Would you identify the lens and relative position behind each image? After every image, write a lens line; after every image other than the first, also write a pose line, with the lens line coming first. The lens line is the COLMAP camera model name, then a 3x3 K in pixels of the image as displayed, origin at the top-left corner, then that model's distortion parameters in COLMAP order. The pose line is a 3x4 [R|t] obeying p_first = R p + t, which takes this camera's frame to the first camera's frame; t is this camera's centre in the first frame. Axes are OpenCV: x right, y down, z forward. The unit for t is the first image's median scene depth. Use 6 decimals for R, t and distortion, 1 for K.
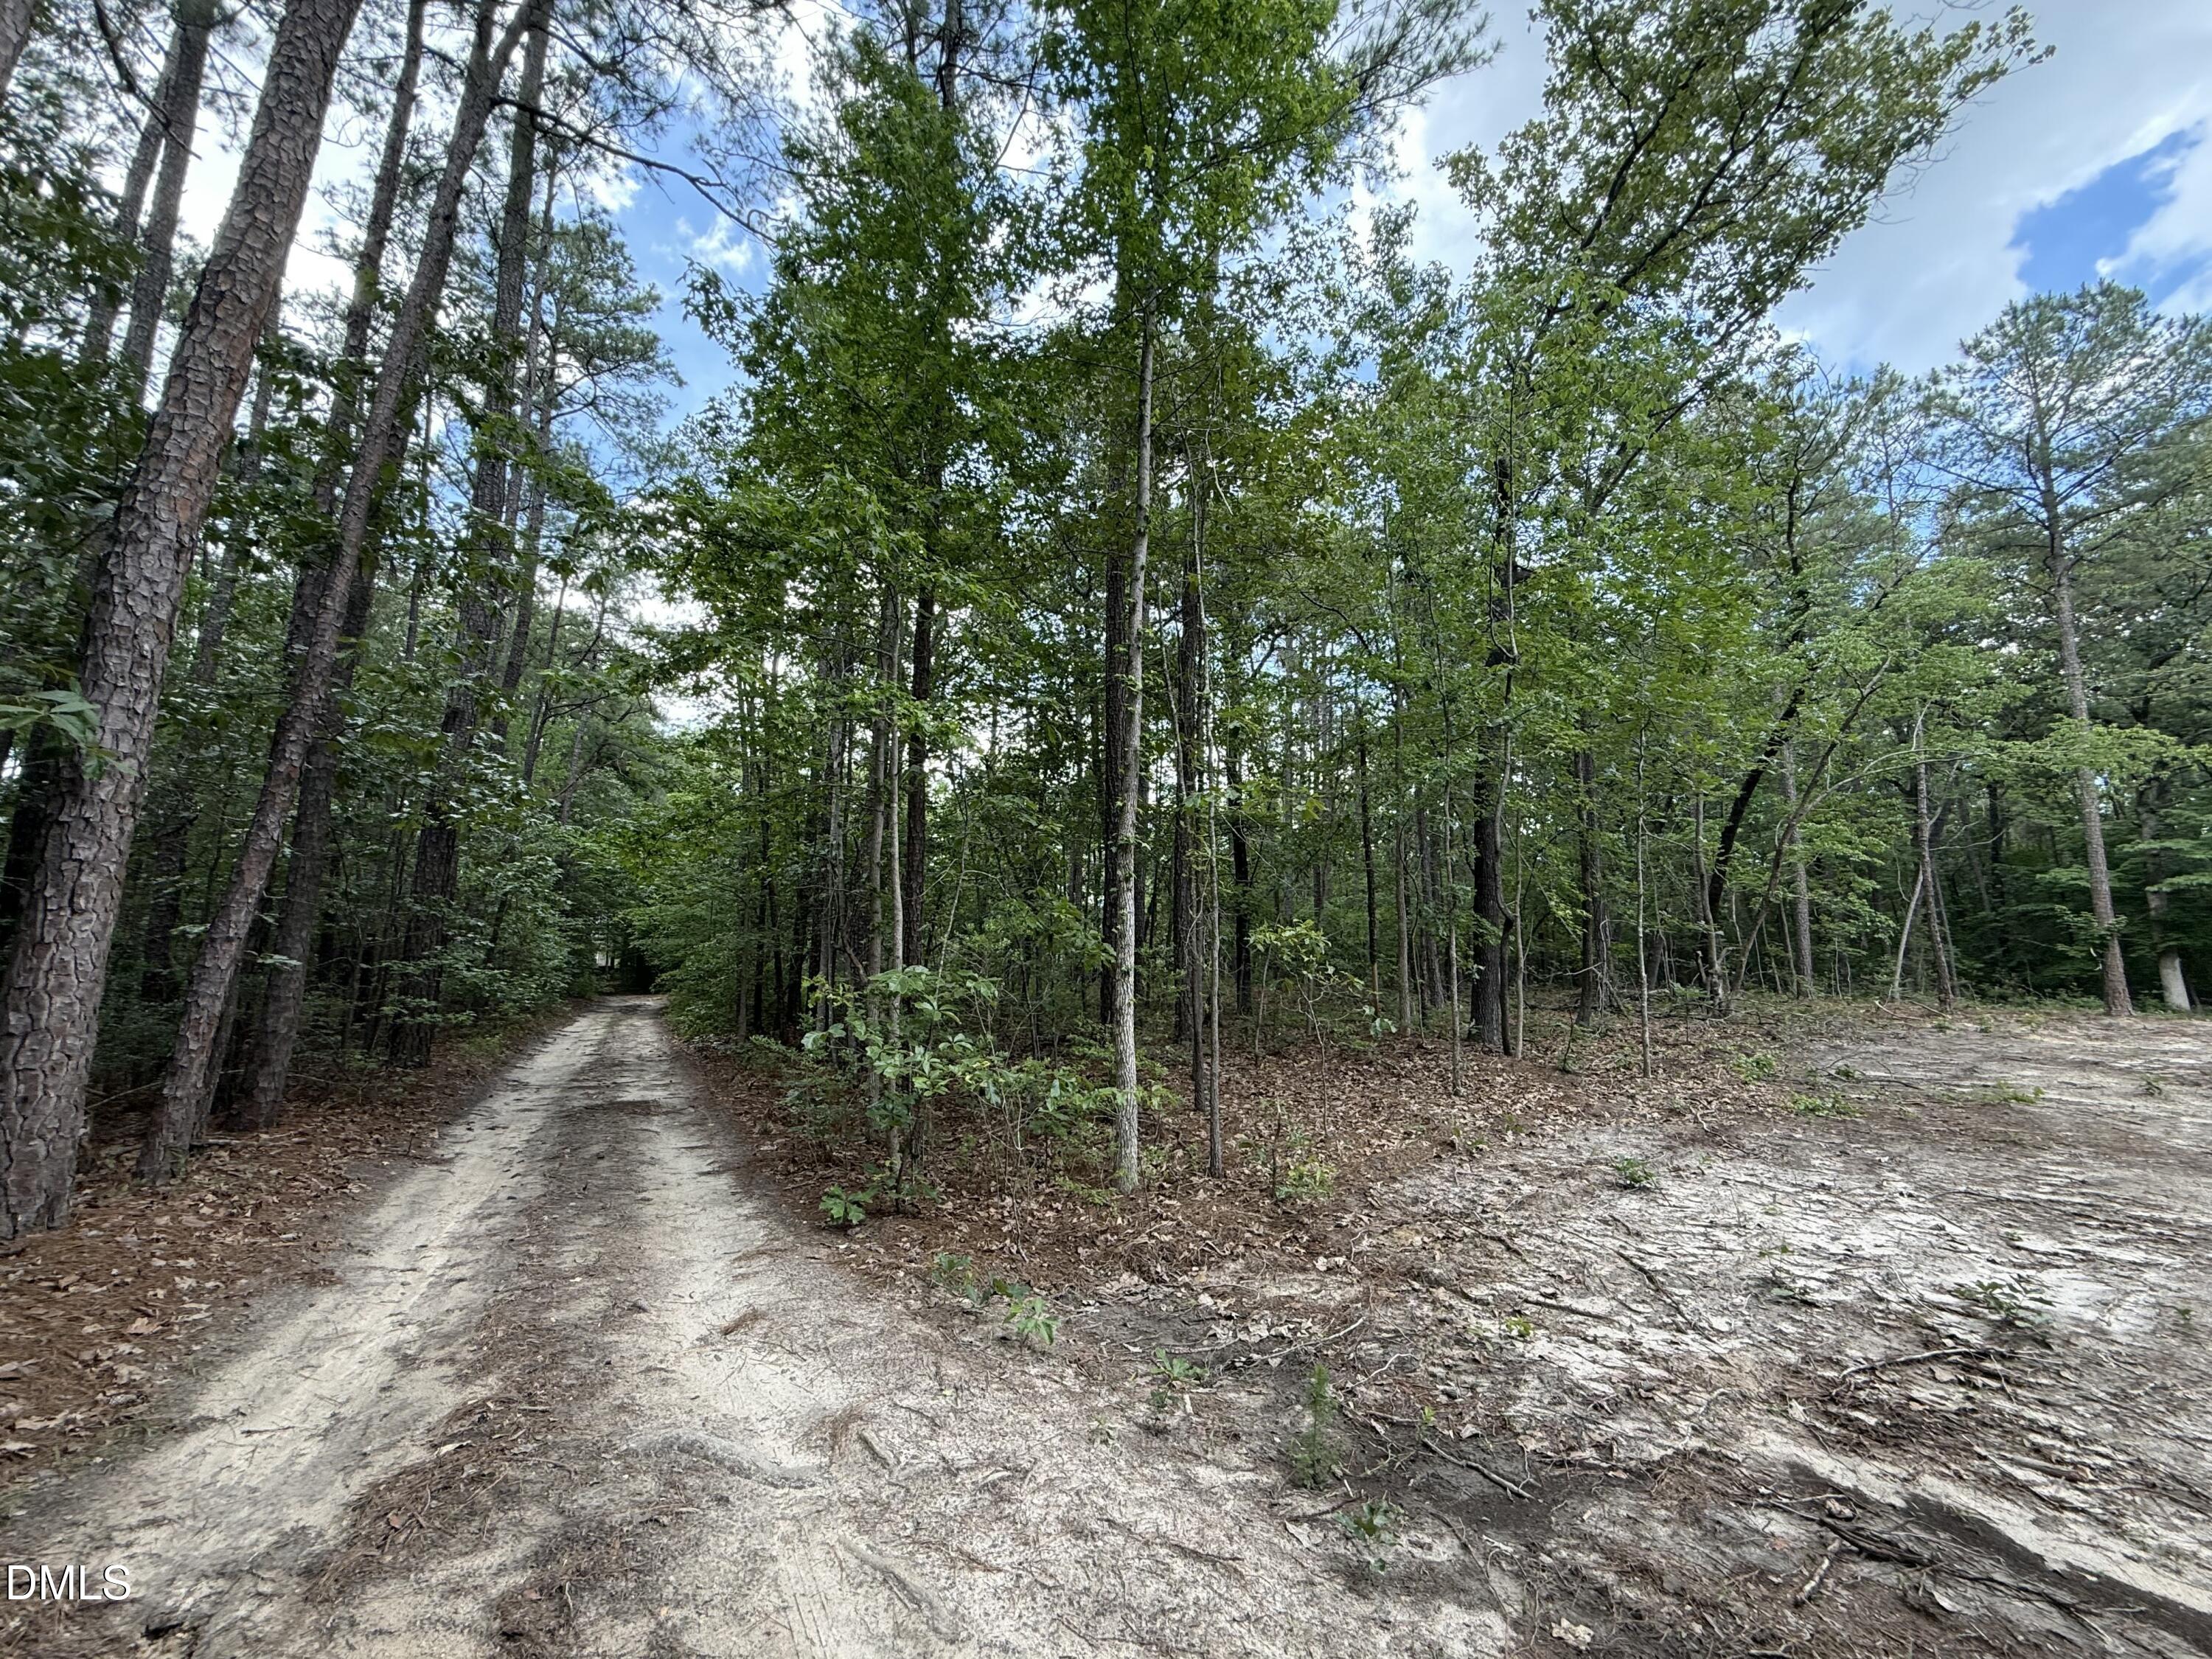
lens RADIAL K [[888.6, 0, 1106.2], [0, 888.6, 829.8], [0, 0, 1]] dist [0.000060, 0.000383]
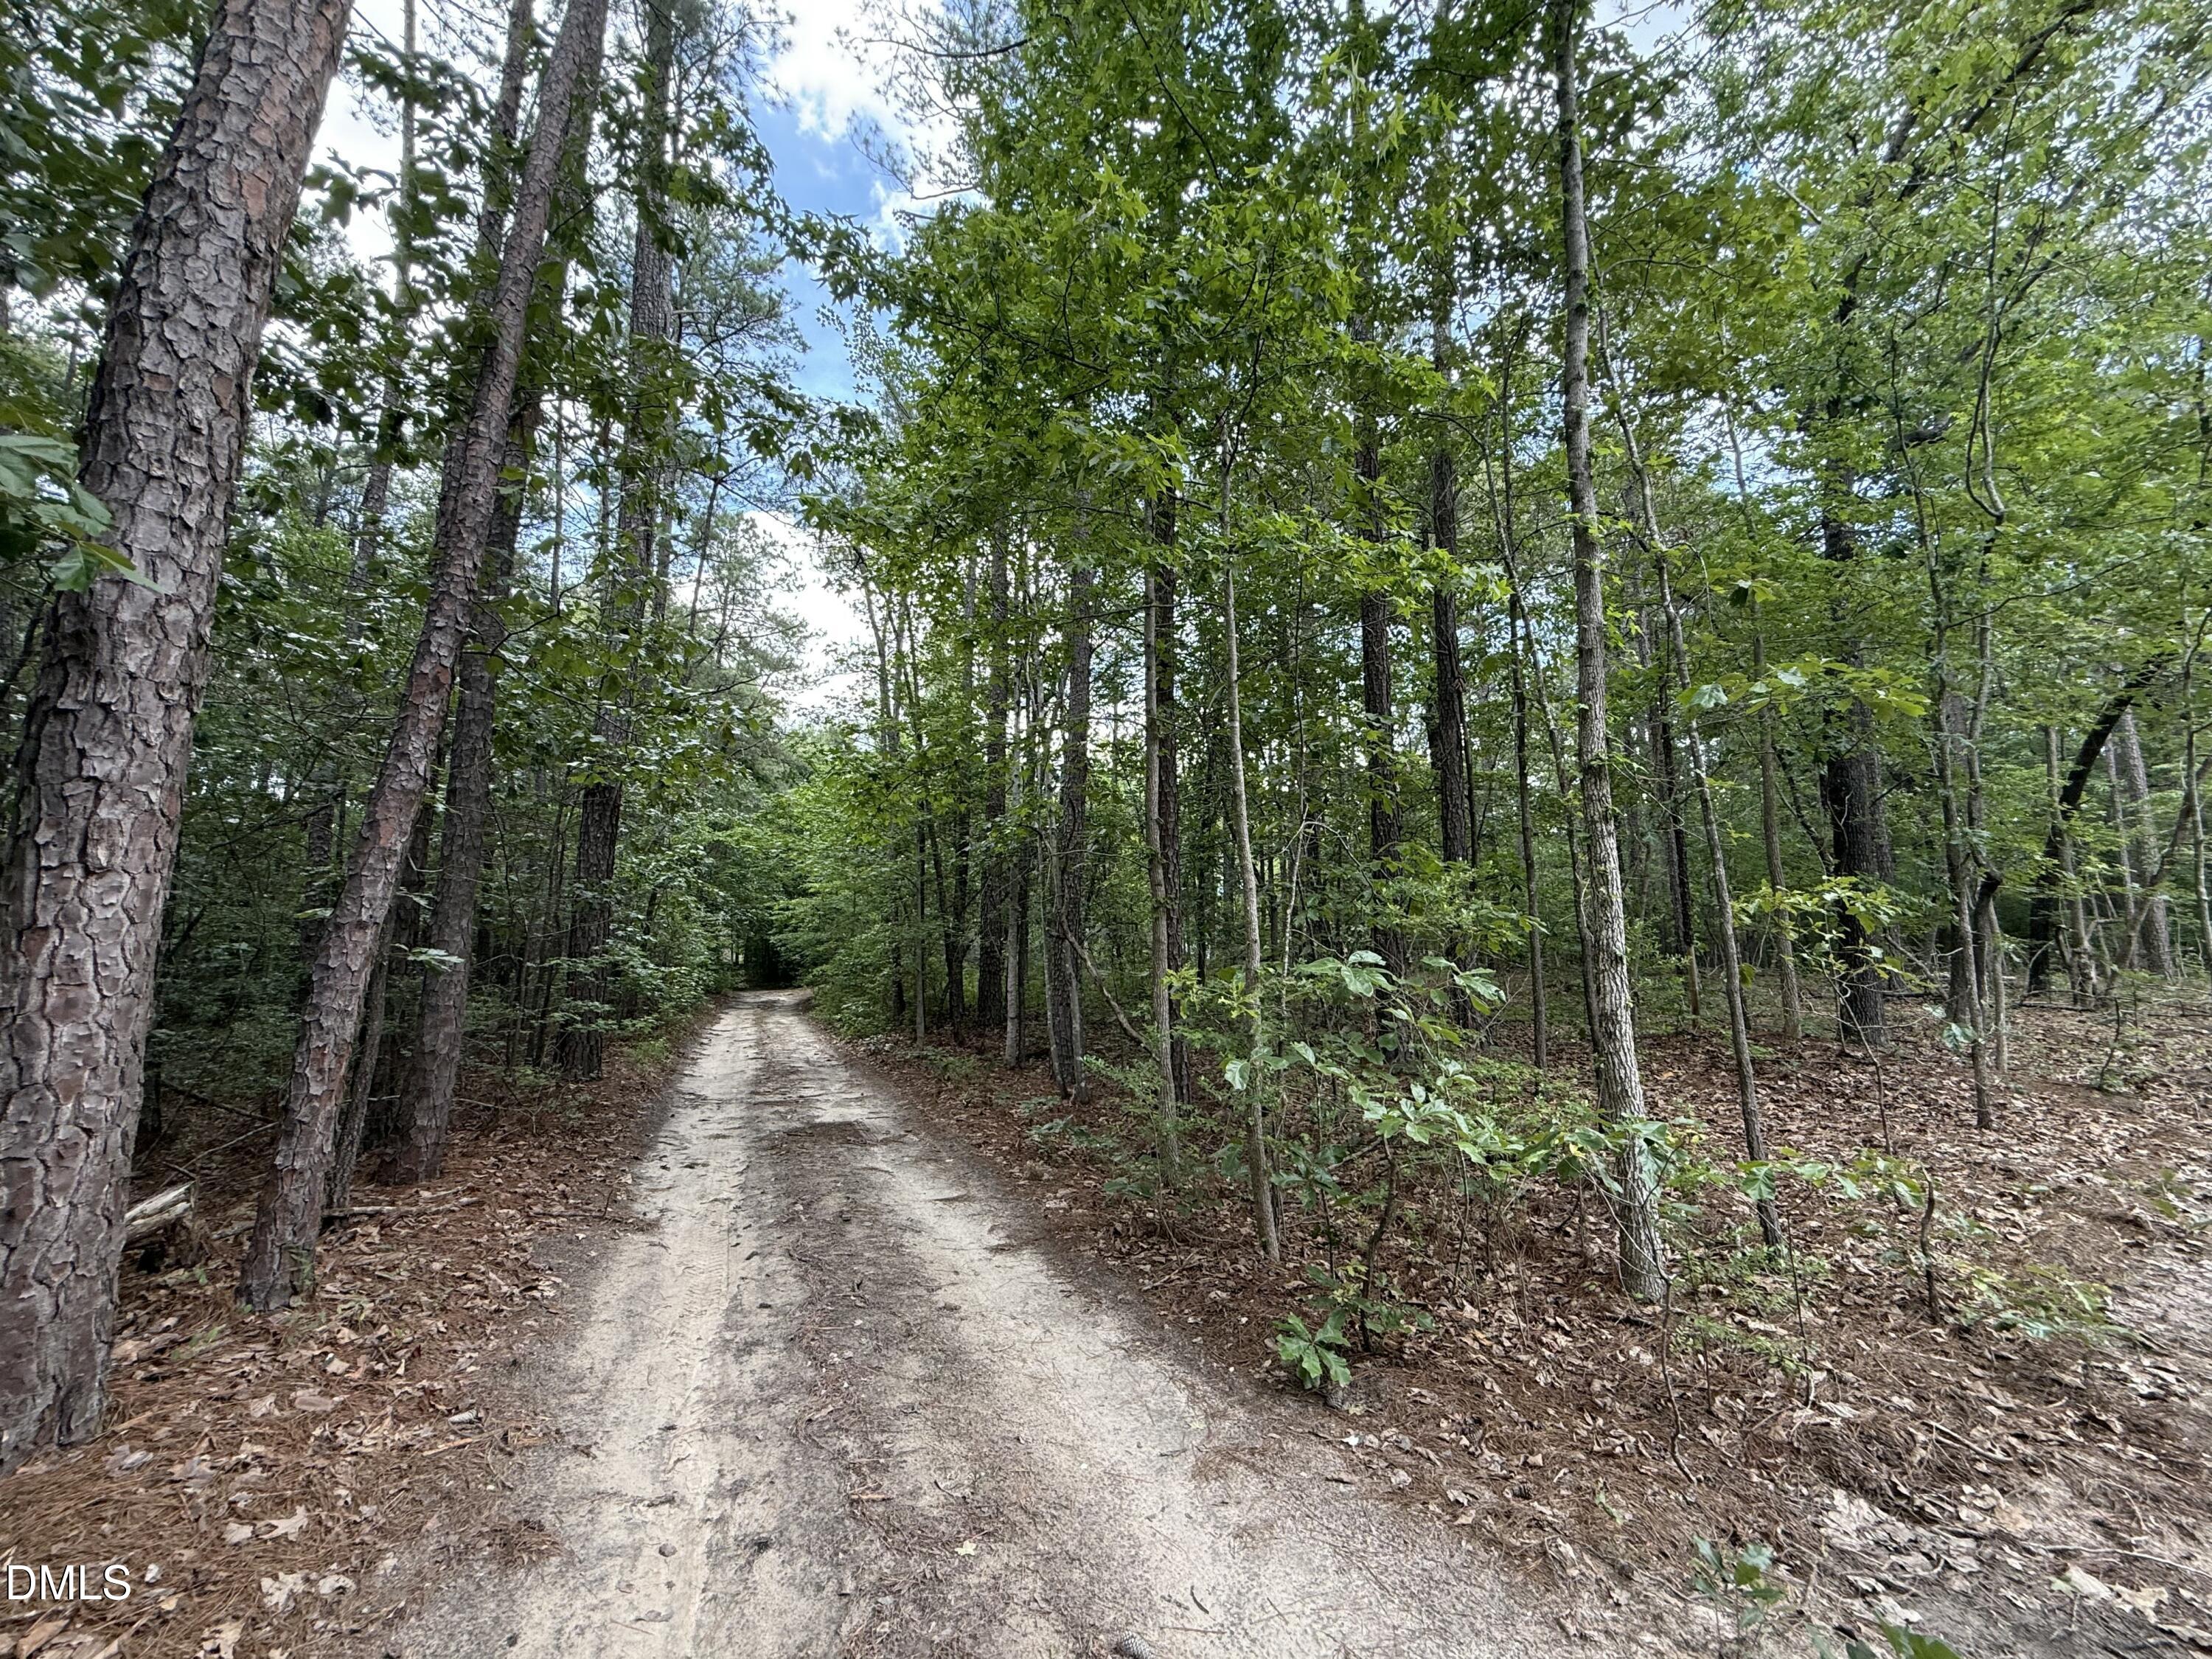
lens RADIAL K [[888.6, 0, 1105.9], [0, 888.6, 830.7], [0, 0, 1]] dist [0.000060, 0.000383]
pose [[0.994303, -0.027970, -0.102853, -0.355988], [0.029153, 0.999525, 0.010023, 0.060362], [0.102523, -0.012964, 0.994646, 0.388046]]
